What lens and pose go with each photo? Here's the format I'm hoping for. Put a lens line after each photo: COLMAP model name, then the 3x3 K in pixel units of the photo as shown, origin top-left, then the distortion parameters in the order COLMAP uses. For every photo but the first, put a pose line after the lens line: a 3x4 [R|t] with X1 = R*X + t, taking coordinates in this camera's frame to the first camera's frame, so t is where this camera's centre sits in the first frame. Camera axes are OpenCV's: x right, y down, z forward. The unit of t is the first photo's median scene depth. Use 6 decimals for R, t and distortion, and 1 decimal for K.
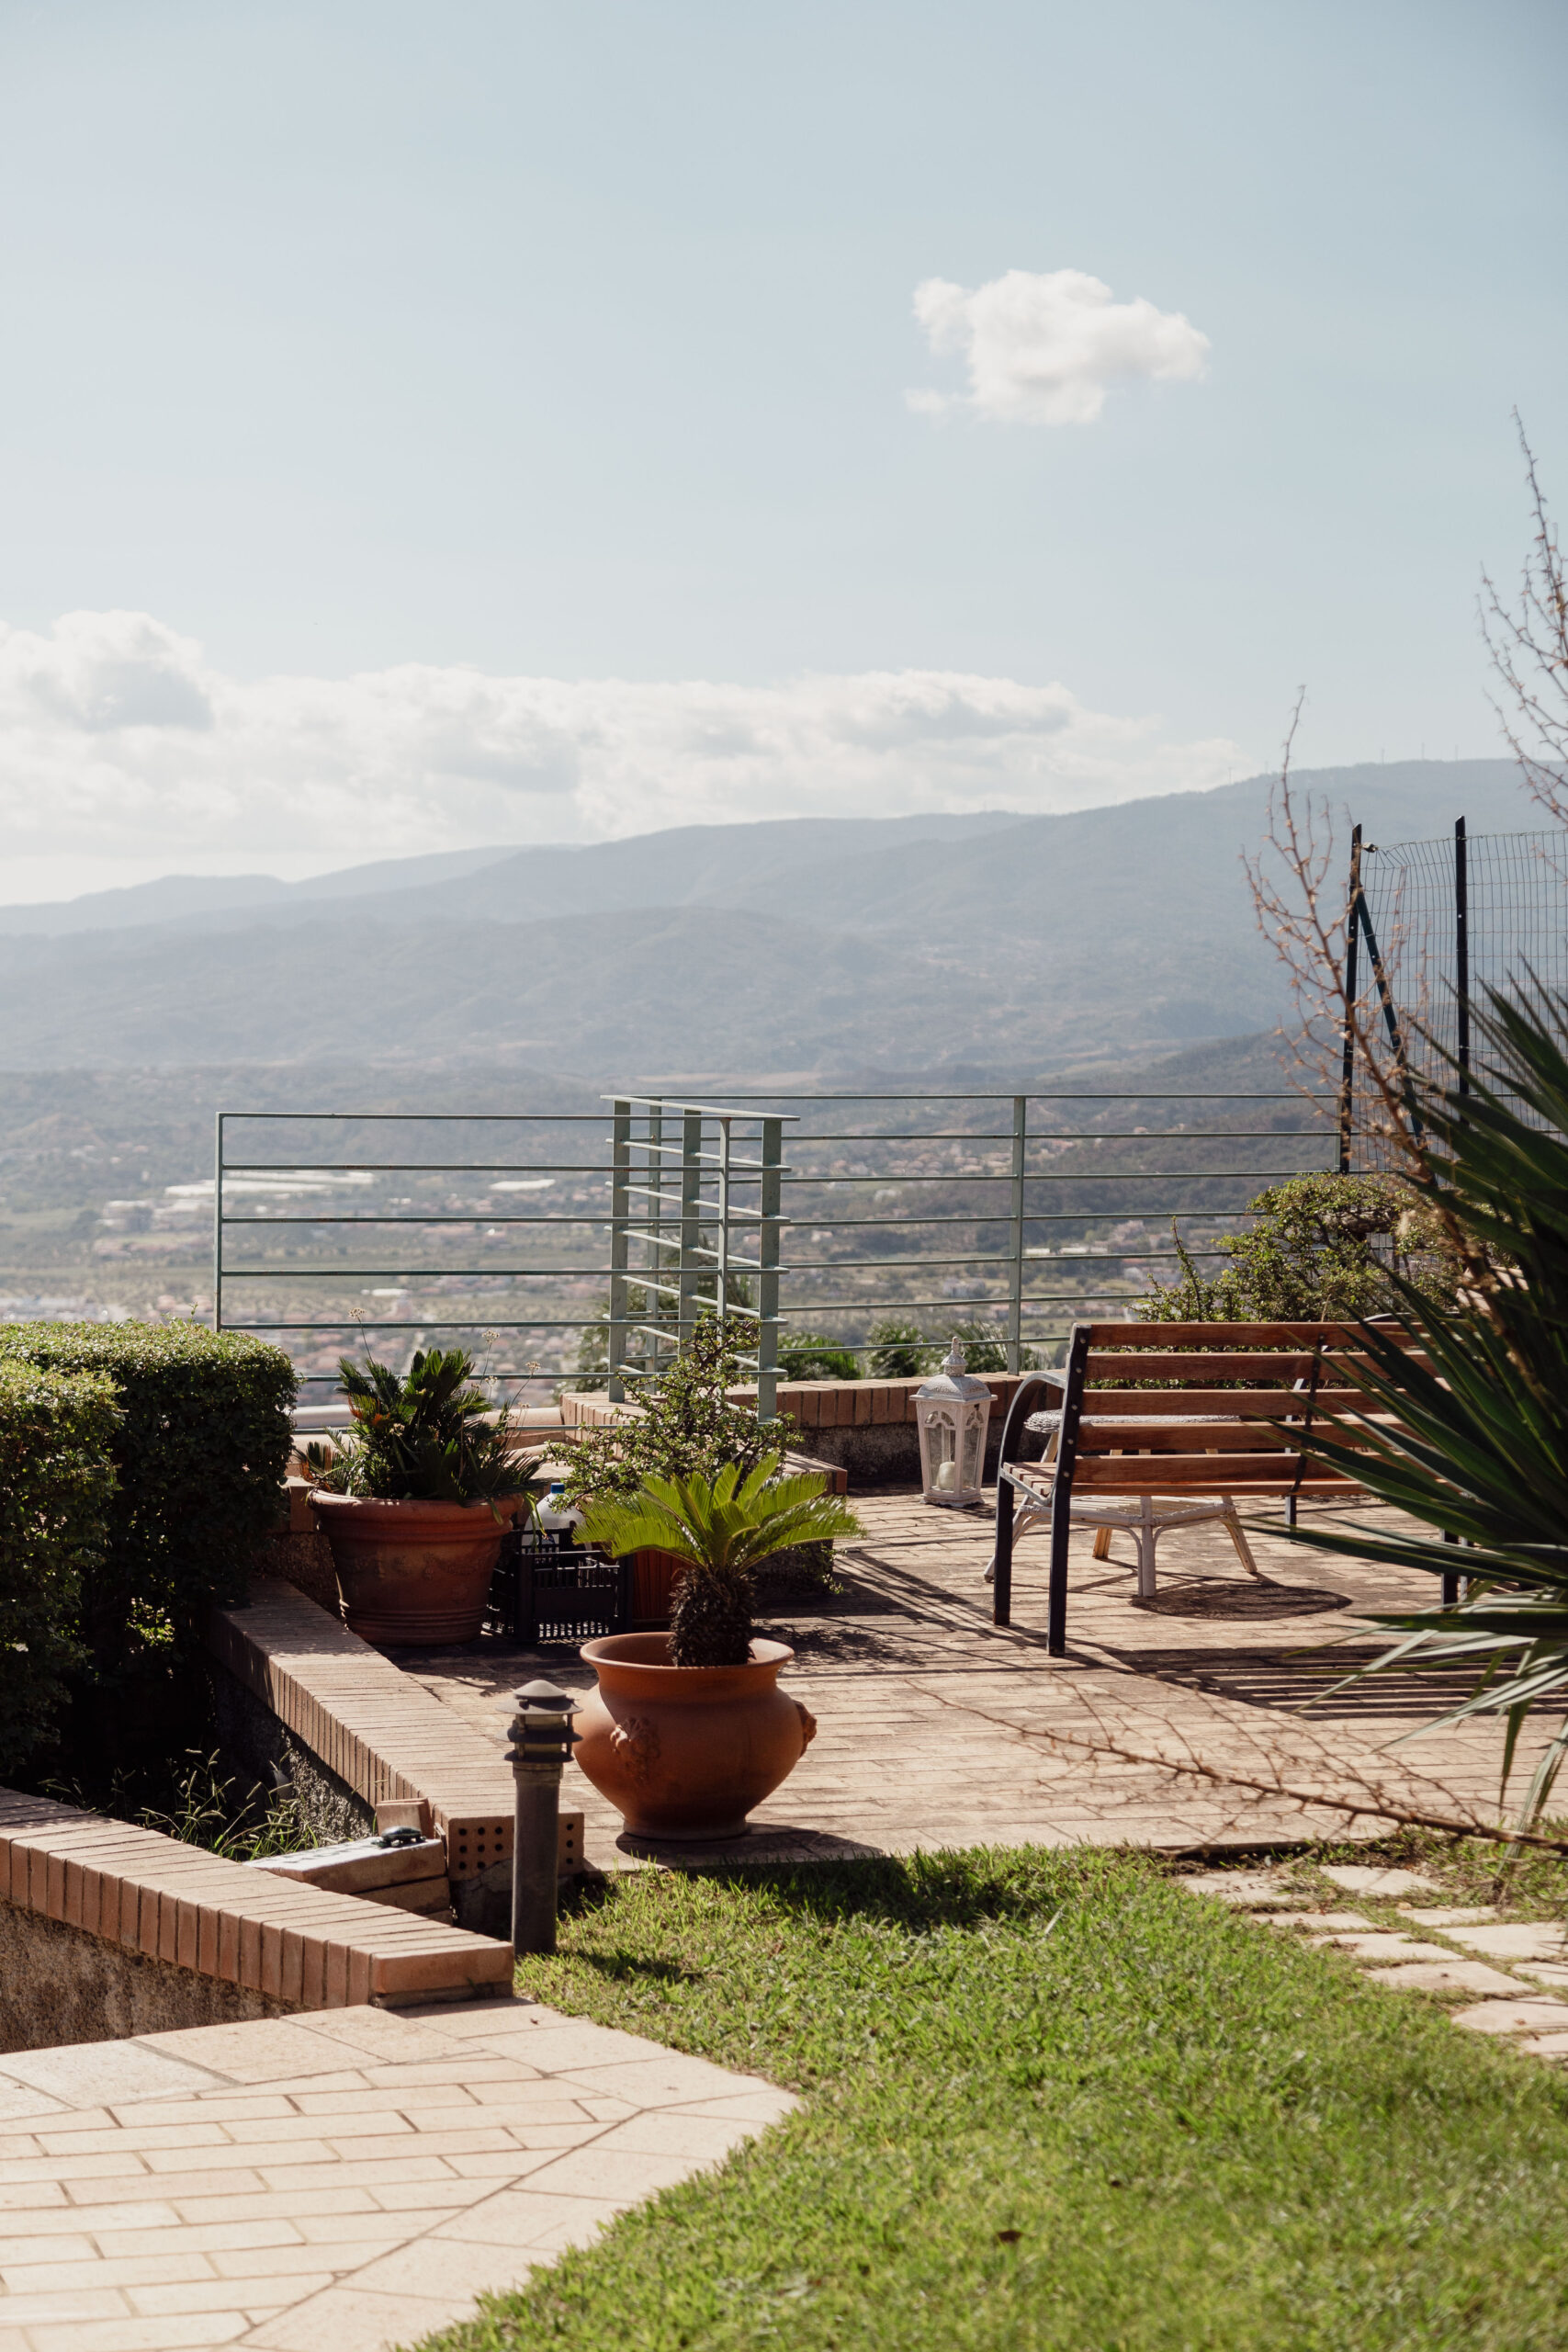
lens RADIAL K [[4266.3, 0, 784.0], [0, 4266.3, 1176.0], [0, 0, 1]] dist [-0.042610, 0.152764]
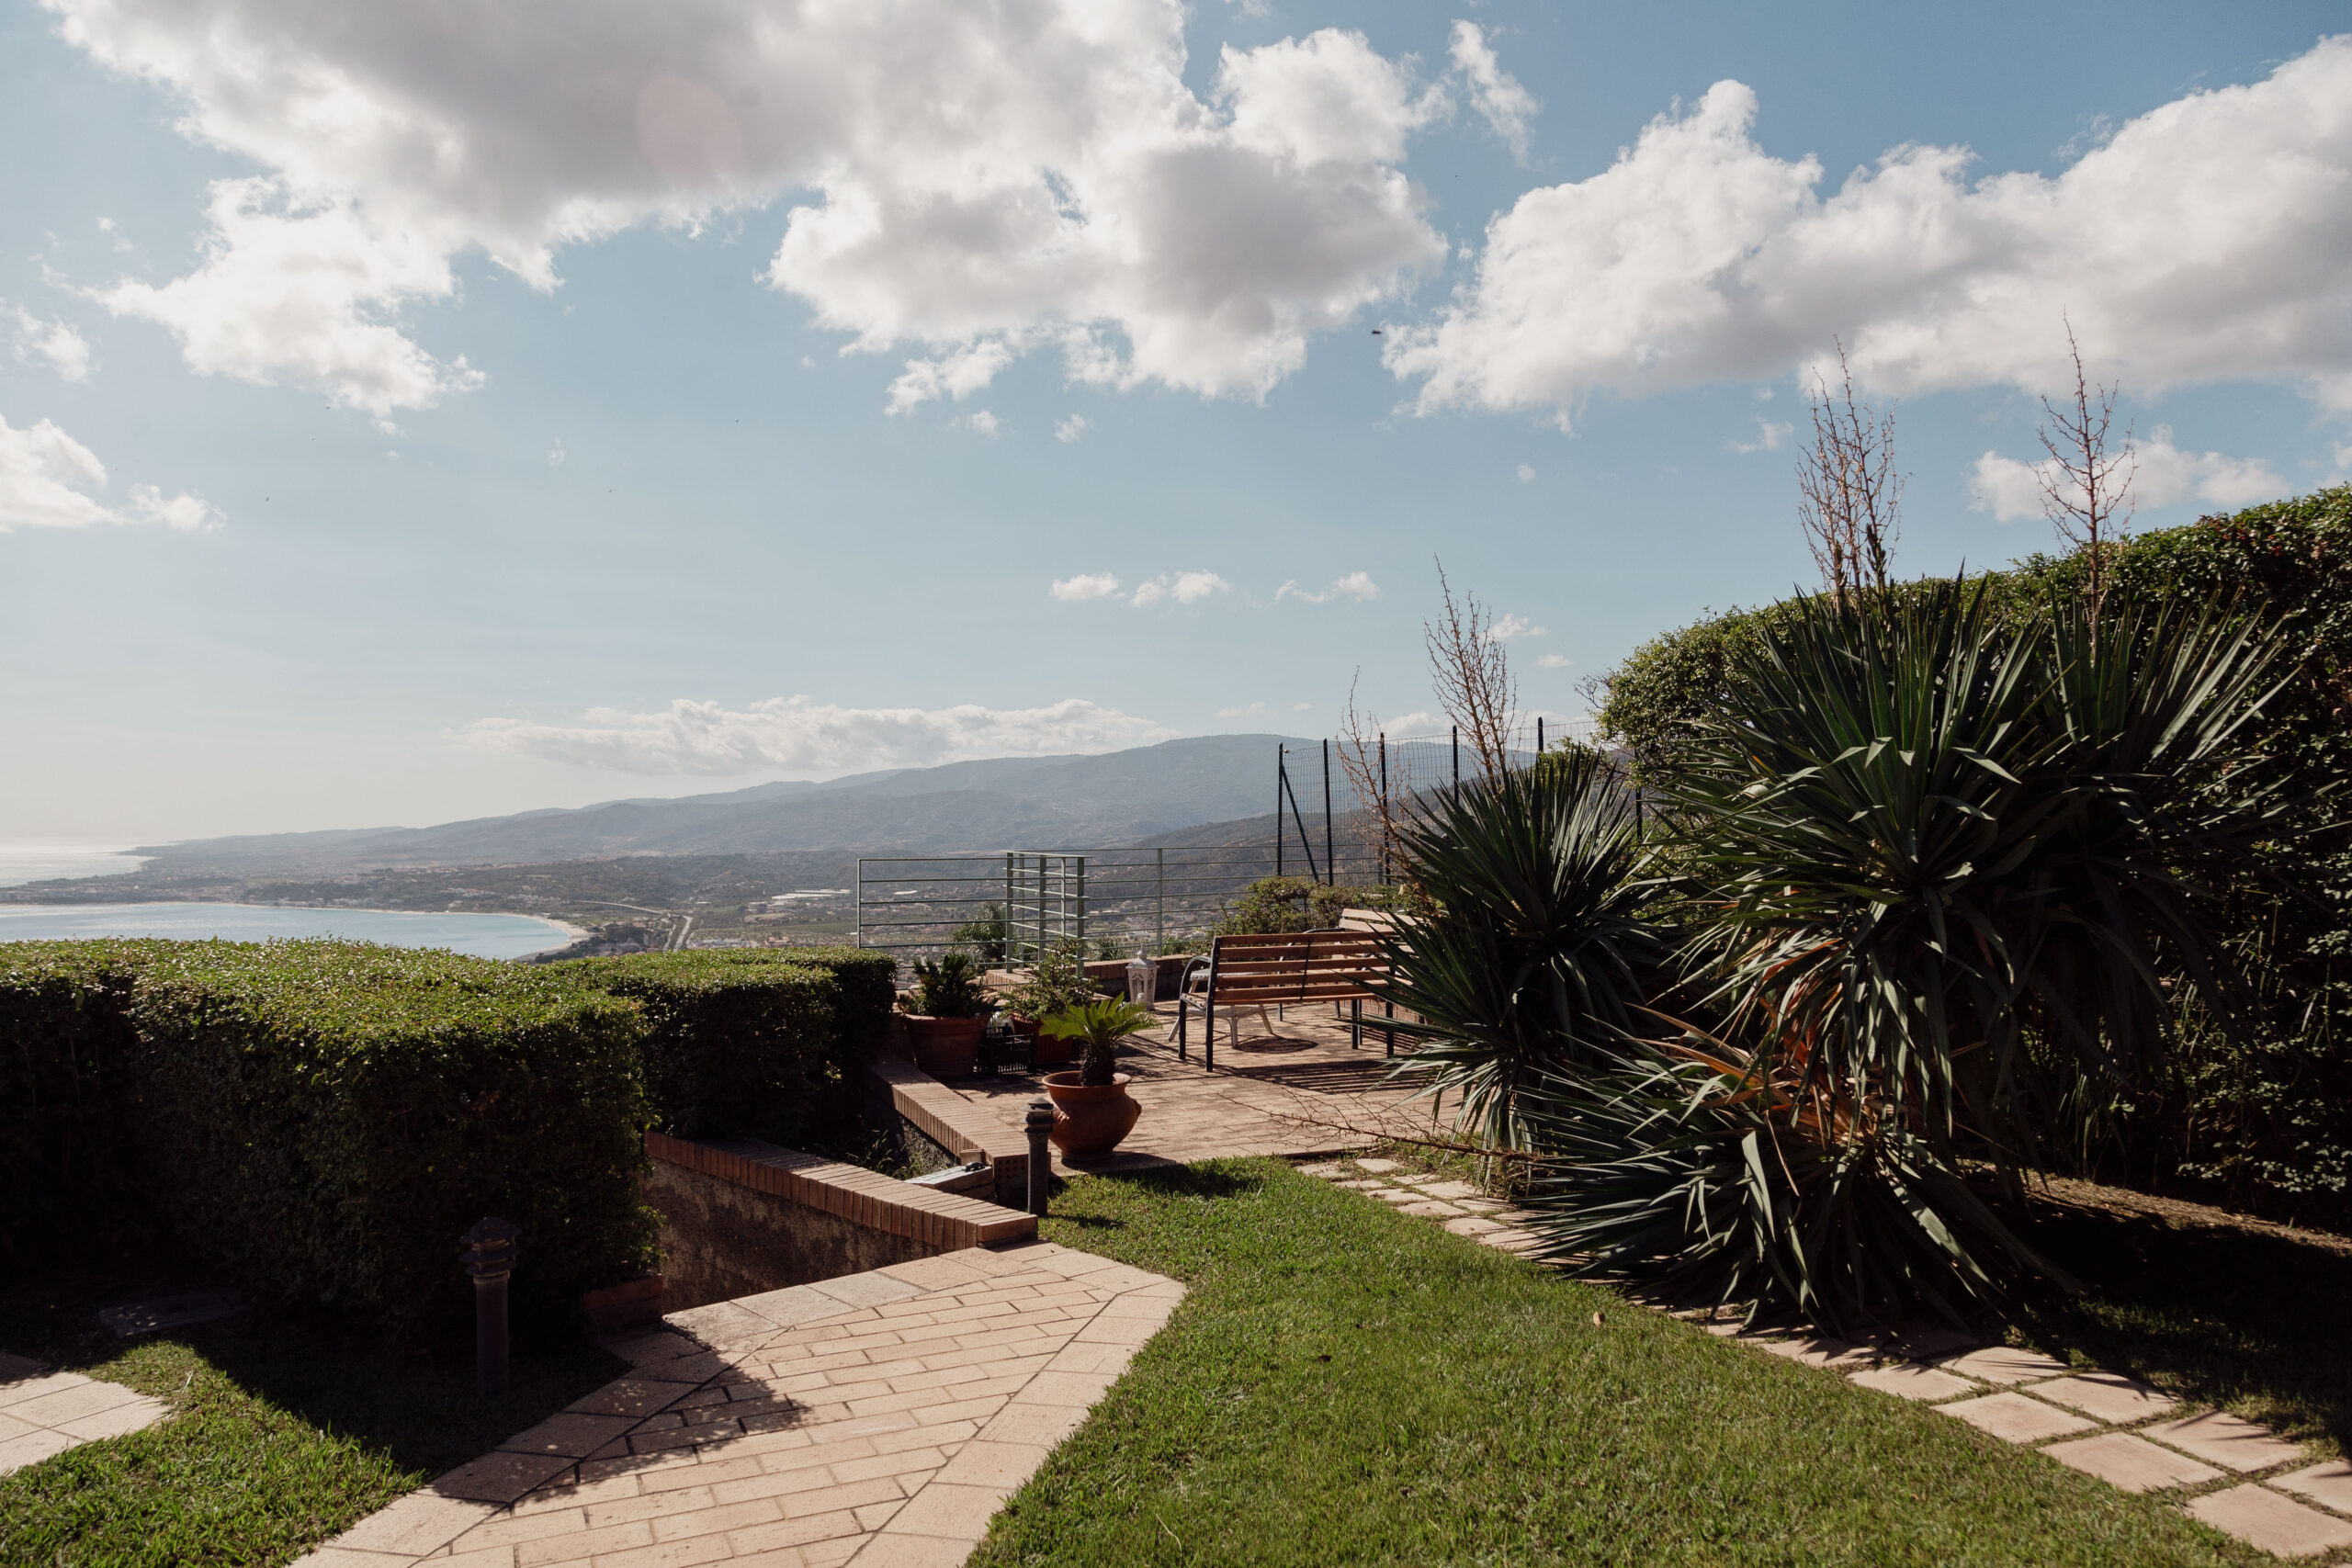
lens RADIAL K [[1525.7, 0, 1176.0], [0, 1525.7, 784.0], [0, 0, 1]] dist [-0.006181, 0.000488]
pose [[0.992918, -0.015613, 0.117767, -0.070799], [0.023387, 0.997616, -0.064929, 0.004304], [-0.116473, 0.067224, 0.990916, 0.145122]]
